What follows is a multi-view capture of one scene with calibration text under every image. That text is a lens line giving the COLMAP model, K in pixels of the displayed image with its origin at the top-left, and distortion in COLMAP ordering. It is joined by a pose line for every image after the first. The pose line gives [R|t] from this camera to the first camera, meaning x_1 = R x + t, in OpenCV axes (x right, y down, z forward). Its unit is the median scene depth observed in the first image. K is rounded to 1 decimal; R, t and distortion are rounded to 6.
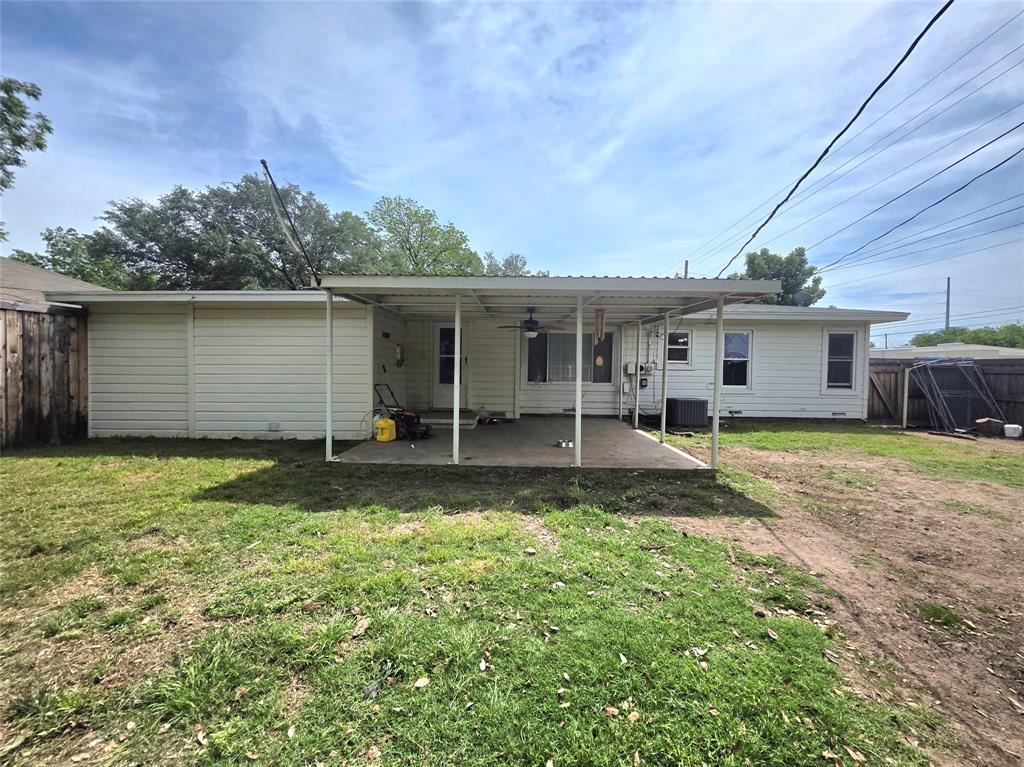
lens RADIAL K [[407.6, 0, 511.7], [0, 407.6, 380.6], [0, 0, 1]] dist [0.003229, 0.000049]
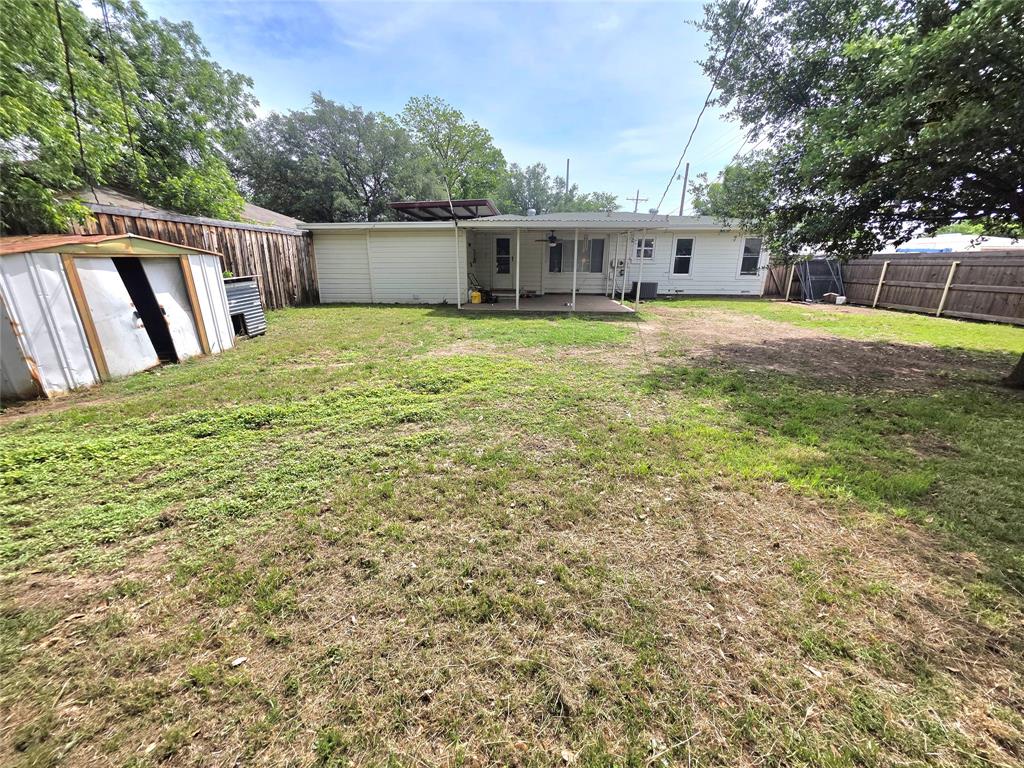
lens RADIAL K [[407.6, 0, 511.7], [0, 407.6, 381.1], [0, 0, 1]] dist [0.003229, 0.000049]
pose [[0.999394, 0.002793, -0.034686, -0.053471], [0.006028, 0.967806, 0.251624, 0.013690], [0.034272, -0.251680, 0.967203, -0.694281]]
